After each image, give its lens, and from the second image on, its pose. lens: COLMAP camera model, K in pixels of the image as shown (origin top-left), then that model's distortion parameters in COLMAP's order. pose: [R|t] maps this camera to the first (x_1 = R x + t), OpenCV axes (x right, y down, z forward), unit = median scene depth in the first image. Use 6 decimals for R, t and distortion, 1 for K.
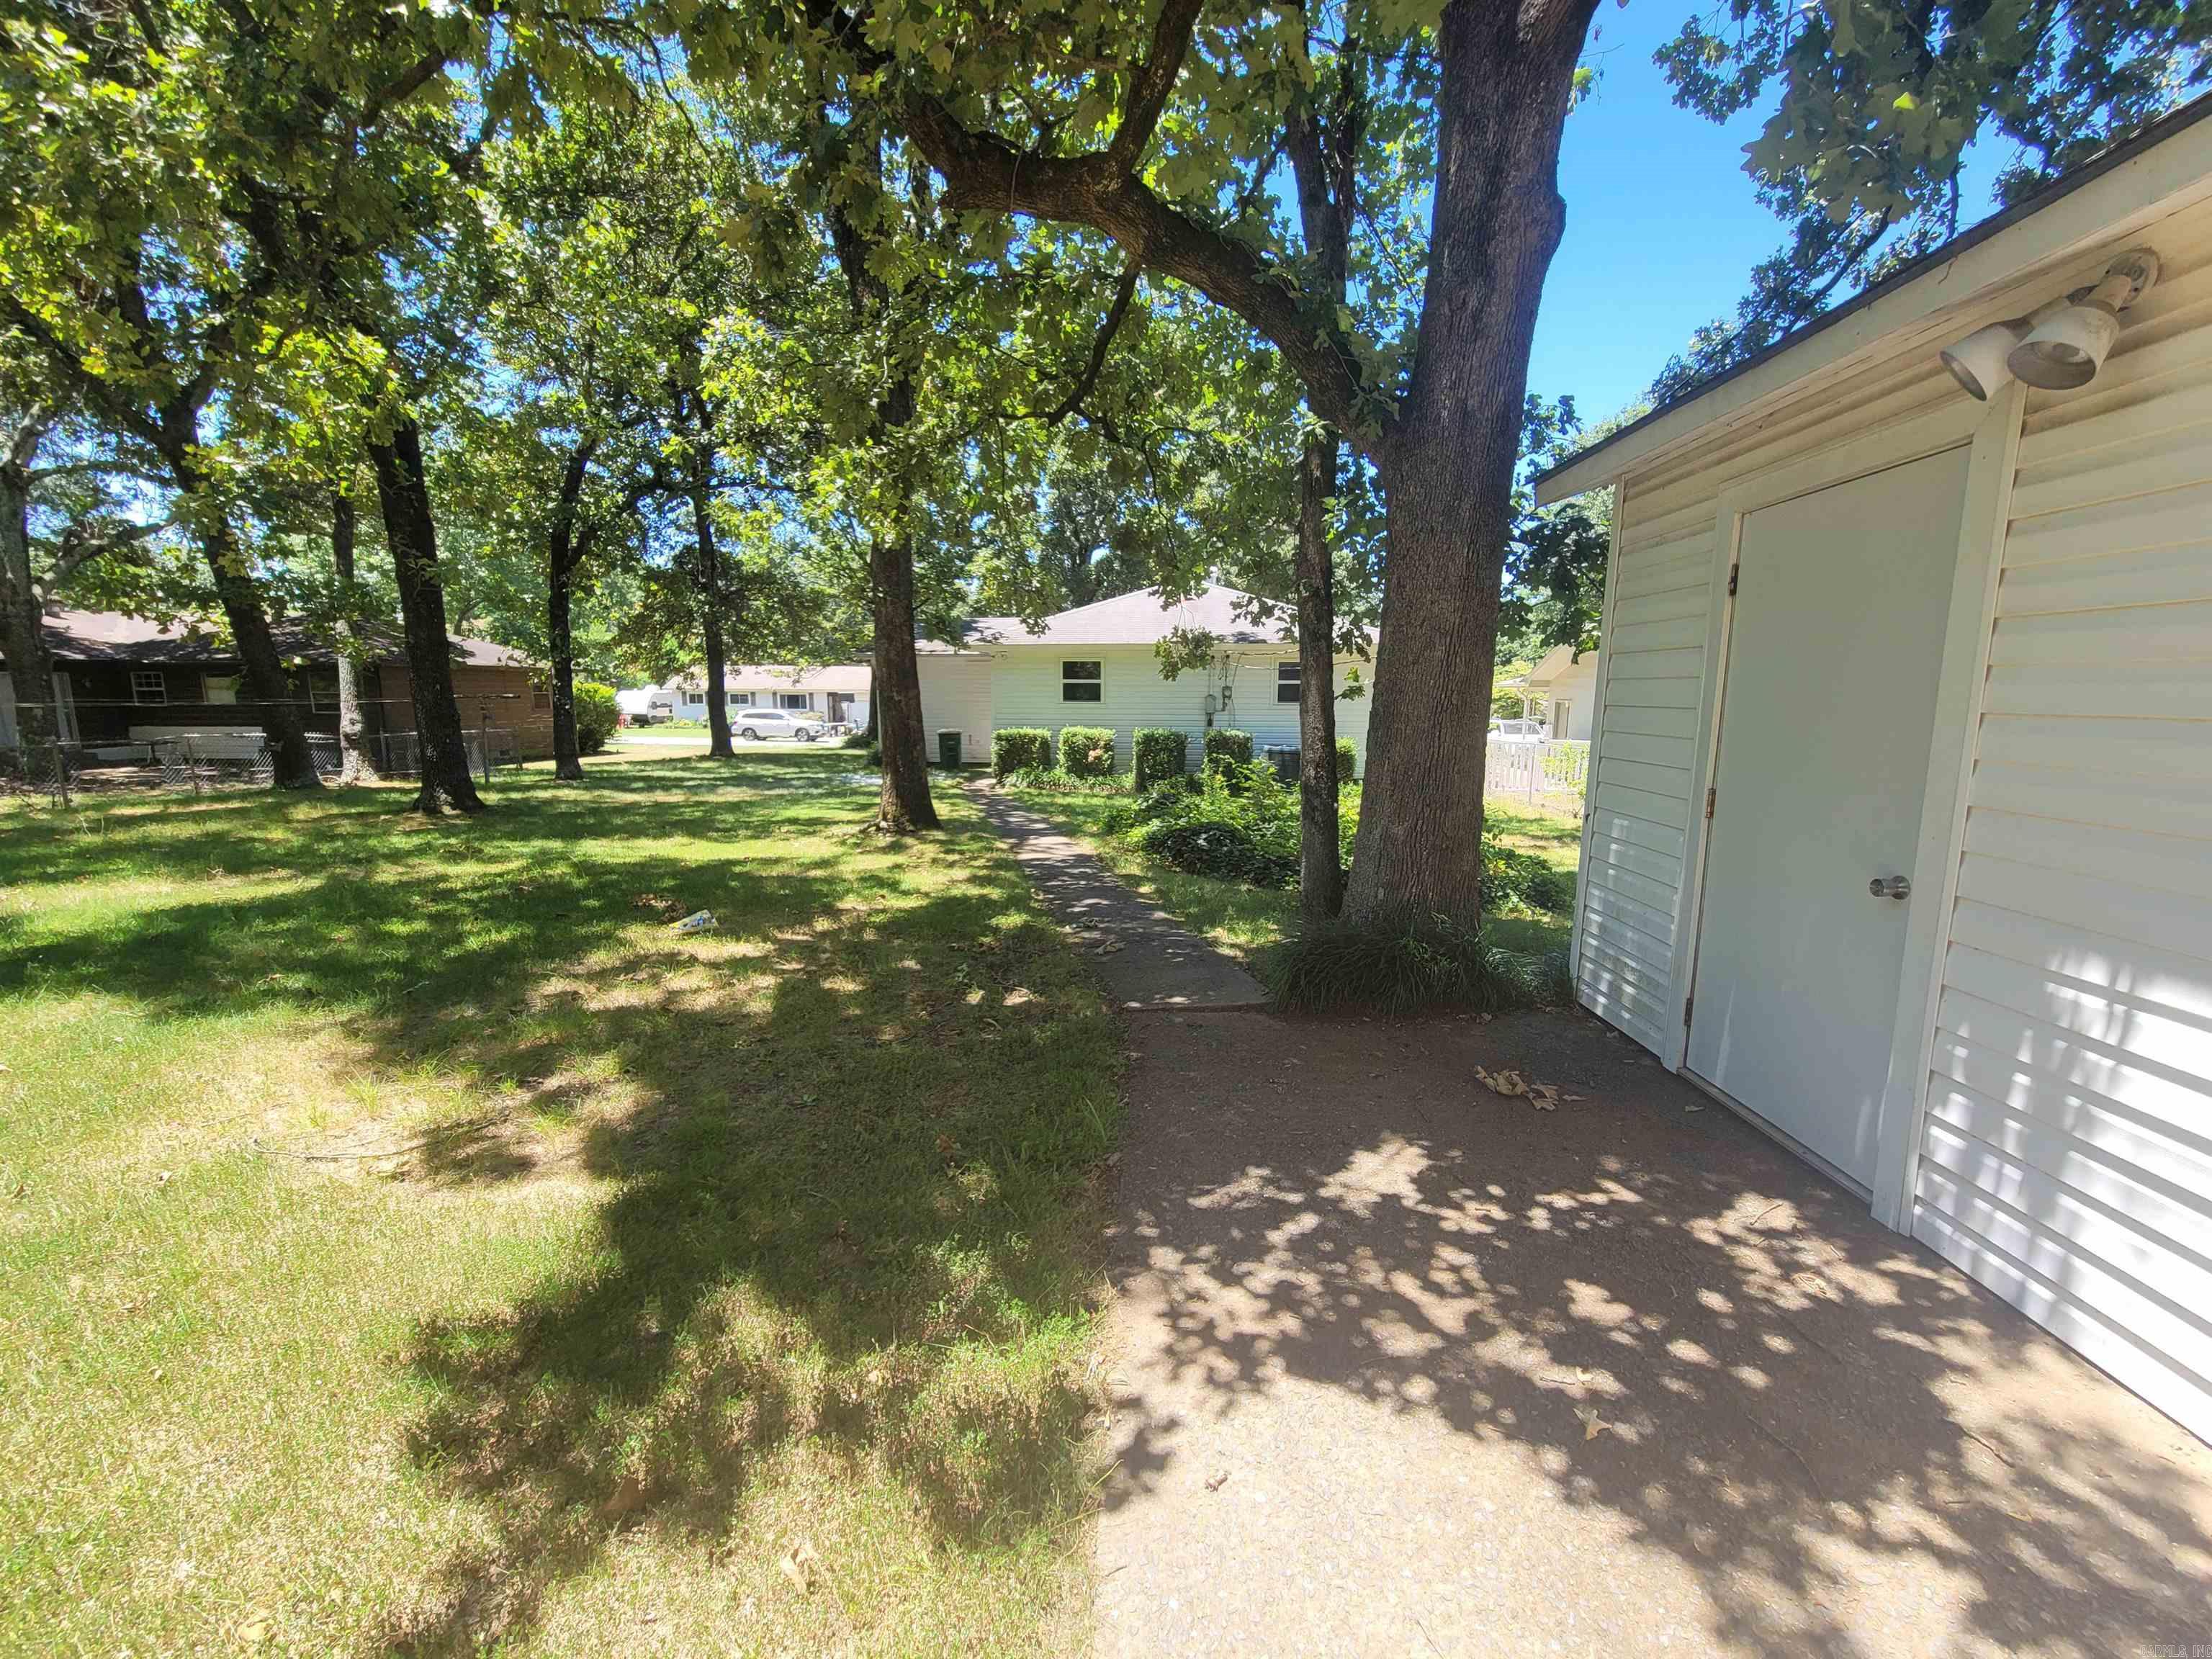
lens RADIAL K [[903.9, 0, 1115.4], [0, 903.9, 837.0], [0, 0, 1]] dist [-0.008695, 0.000019]
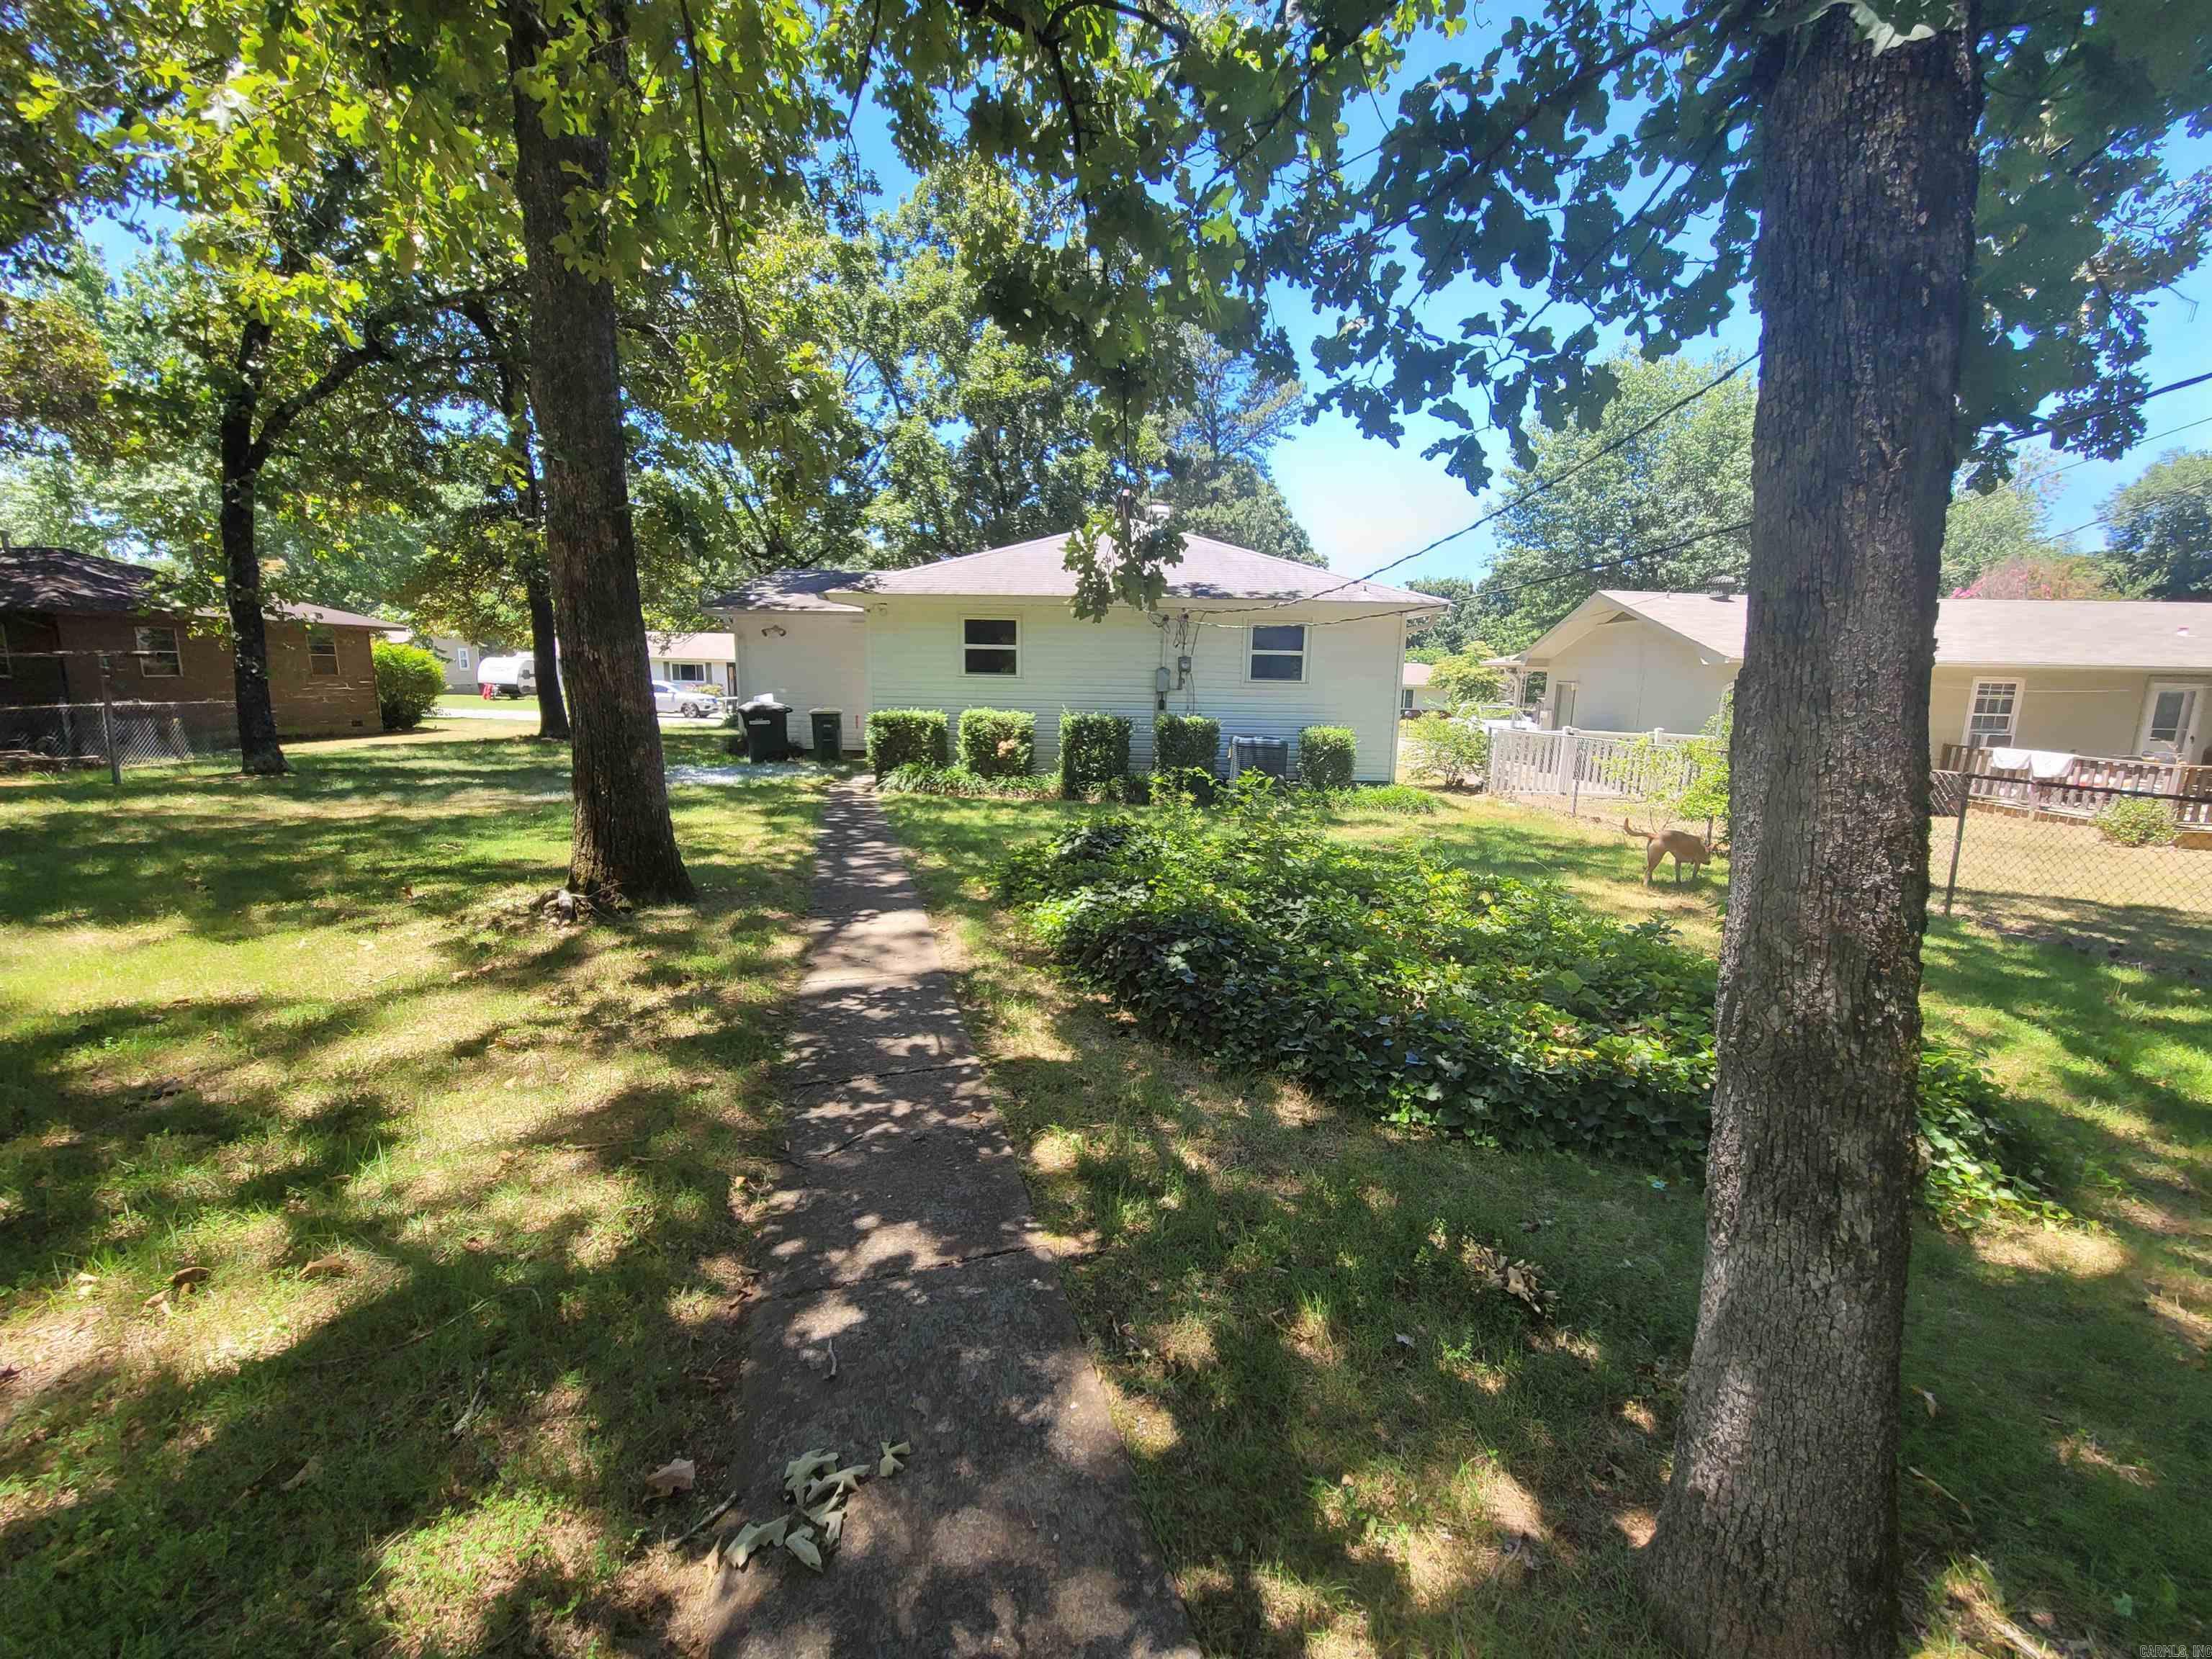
lens RADIAL K [[903.9, 0, 1115.4], [0, 903.9, 837.0], [0, 0, 1]] dist [-0.008695, 0.000019]
pose [[0.997498, 0.002671, 0.070647, 0.013373], [-0.004407, 0.999692, 0.024428, -0.035810], [-0.070560, -0.024678, 0.997202, 0.256960]]
